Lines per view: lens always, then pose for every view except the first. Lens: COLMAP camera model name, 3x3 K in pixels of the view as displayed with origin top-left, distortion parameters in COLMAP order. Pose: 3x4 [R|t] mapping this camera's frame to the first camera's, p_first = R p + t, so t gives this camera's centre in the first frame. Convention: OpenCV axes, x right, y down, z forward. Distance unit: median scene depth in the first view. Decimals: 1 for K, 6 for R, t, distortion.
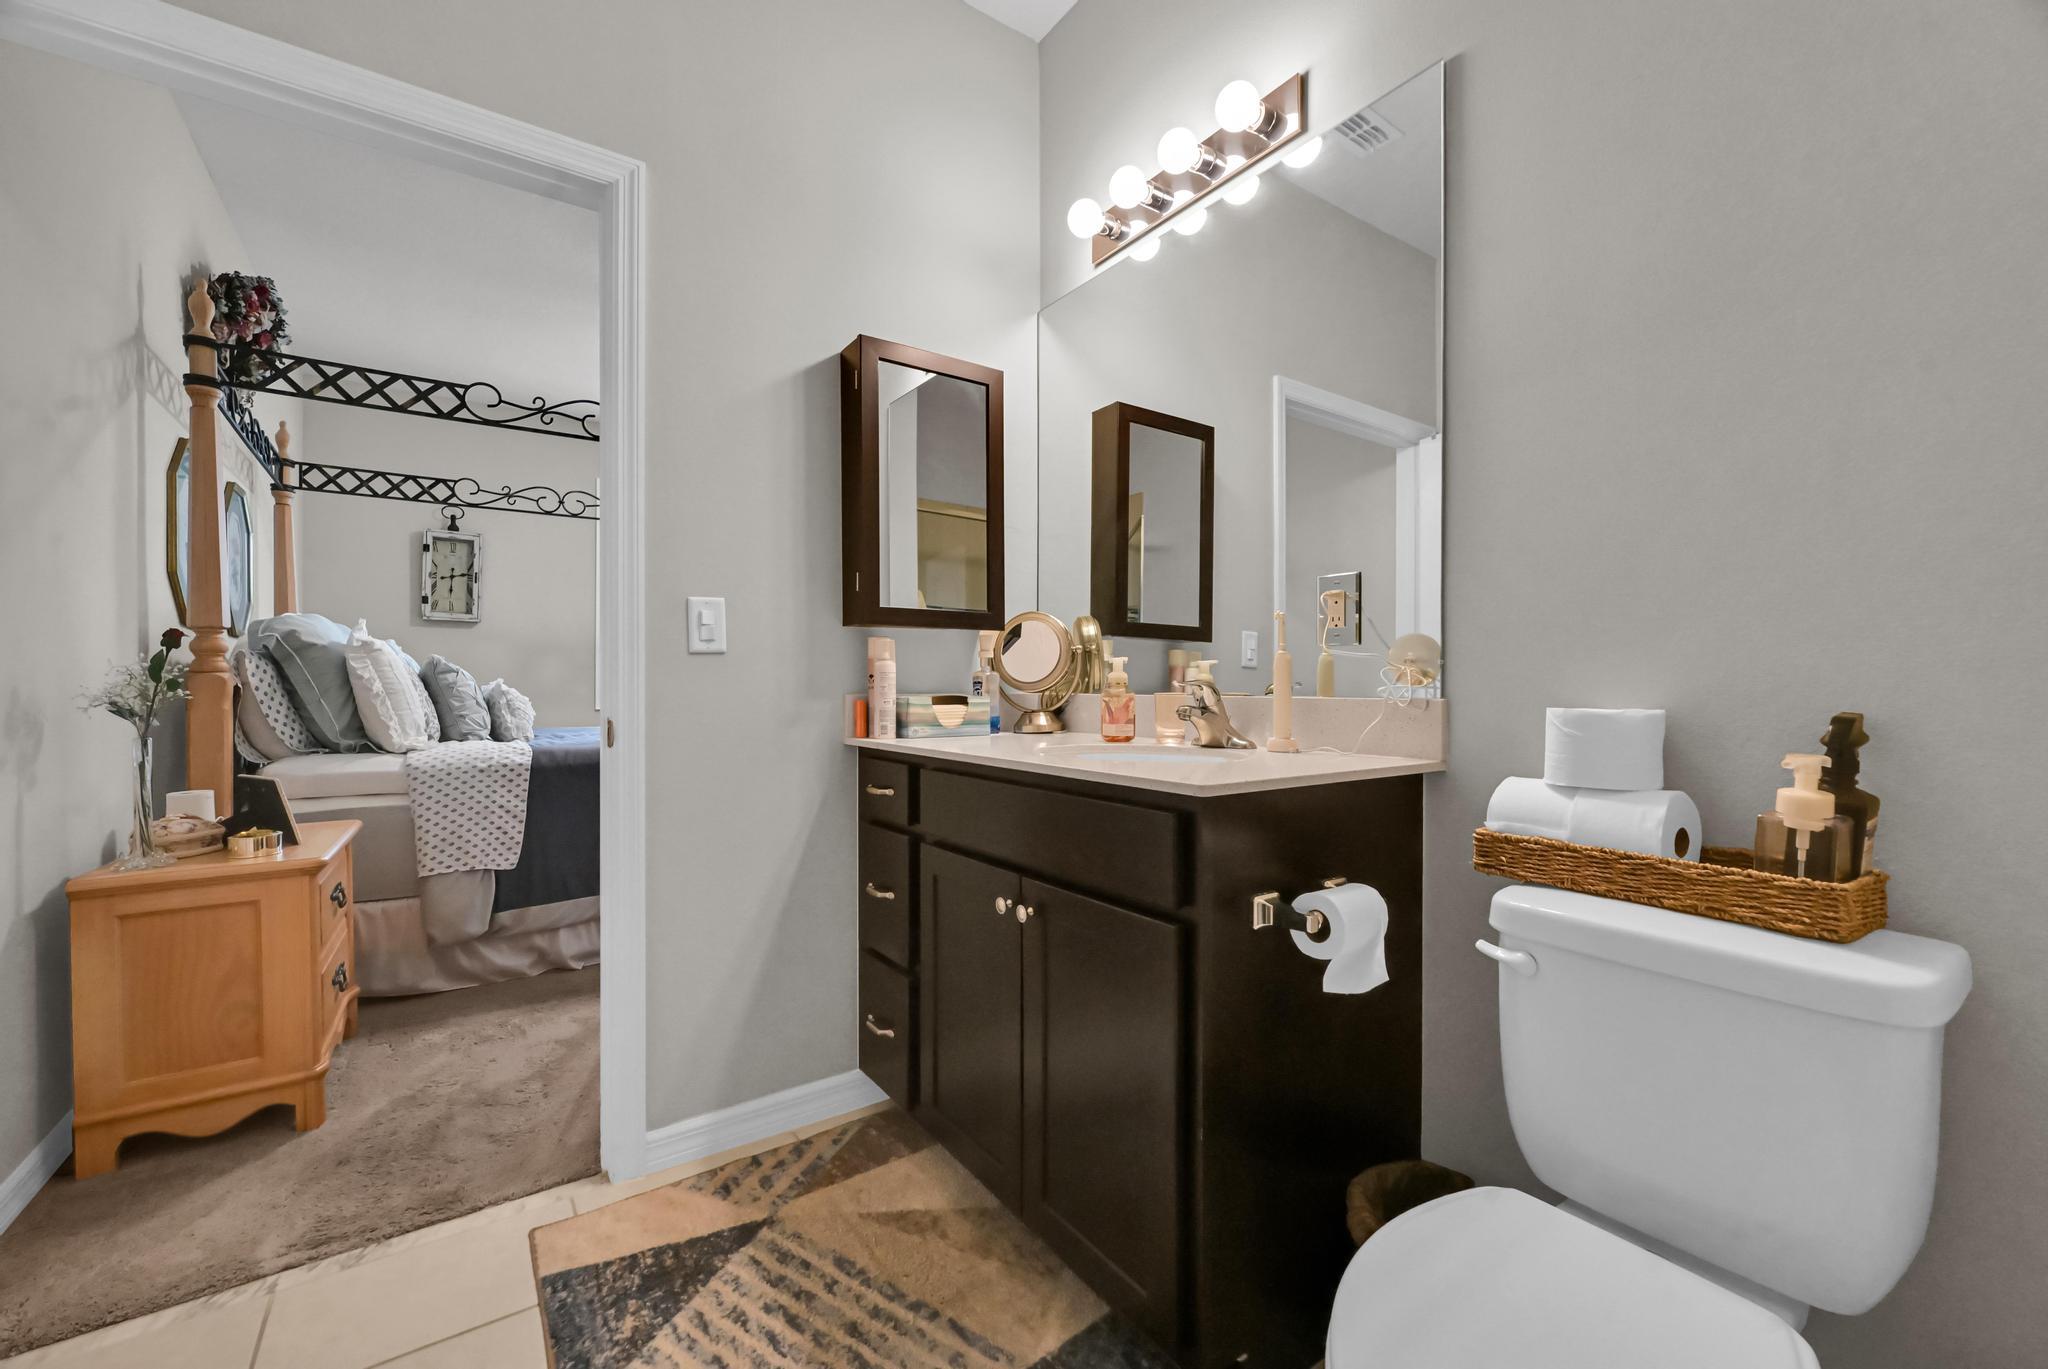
lens RADIAL K [[822.1, 0, 1042.8], [0, 822.1, 678.6], [0, 0, 1]] dist [-0.009619, 0.001543]
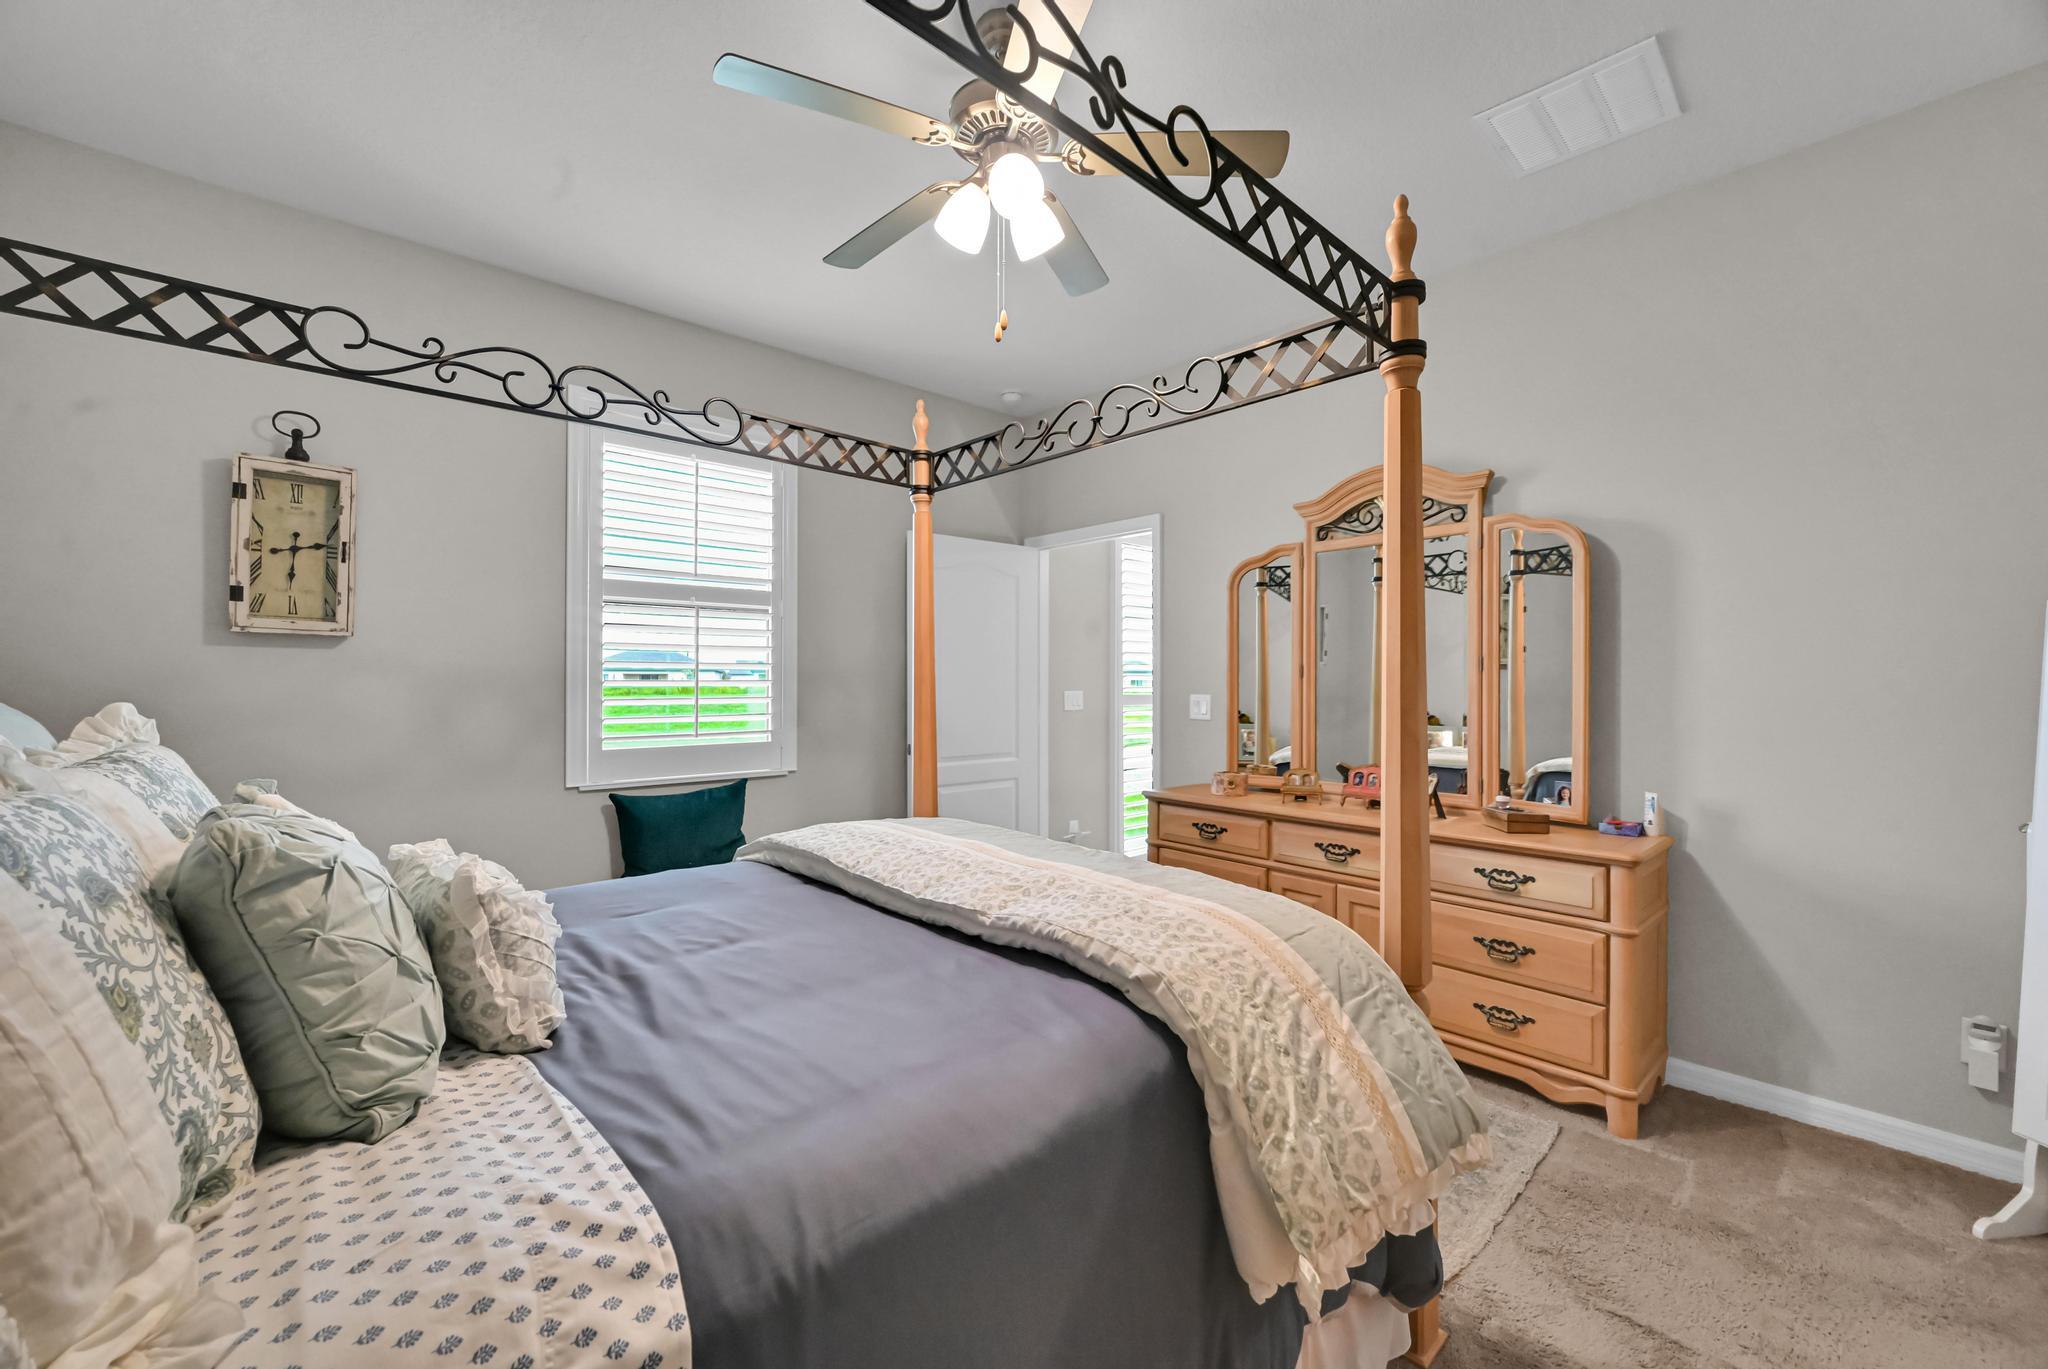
lens RADIAL K [[822.1, 0, 1027.6], [0, 822.1, 678.1], [0, 0, 1]] dist [-0.009619, 0.001543]
pose [[0.993838, 0.003632, 0.110782, -0.326473], [-0.003963, 0.999988, 0.002769, -0.047498], [-0.110770, -0.003191, 0.993841, 0.446967]]
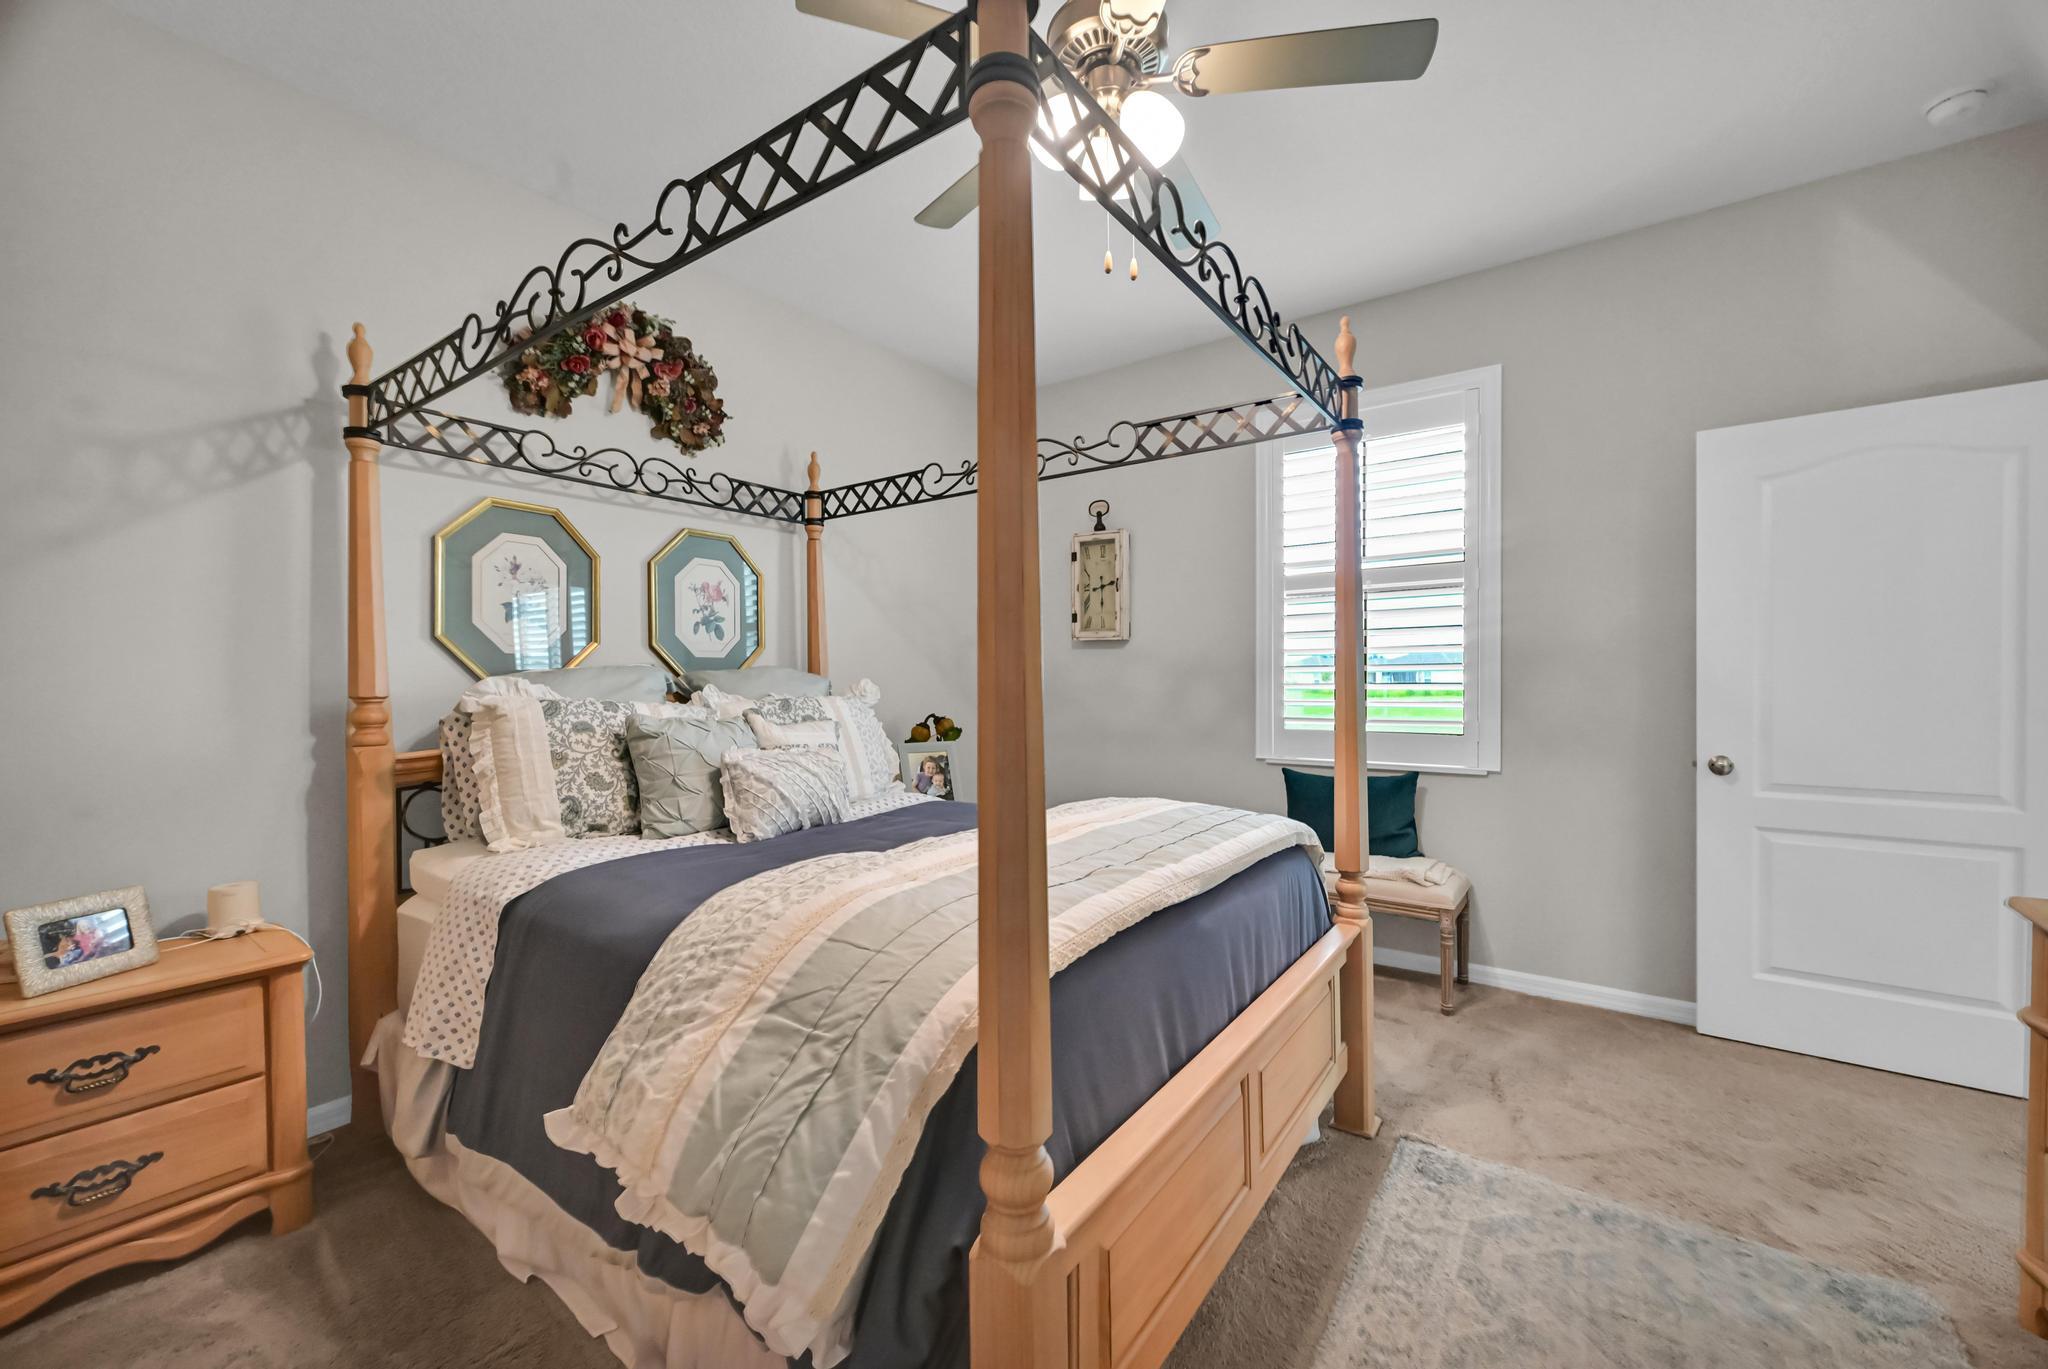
lens RADIAL K [[822.1, 0, 1023.6], [0, 822.1, 689.5], [0, 0, 1]] dist [-0.009619, 0.001543]
pose [[0.294632, 0.010597, -0.955552, 0.044678], [0.013860, 0.999786, 0.015362, -0.036501], [0.955510, -0.017770, 0.294422, 0.698390]]
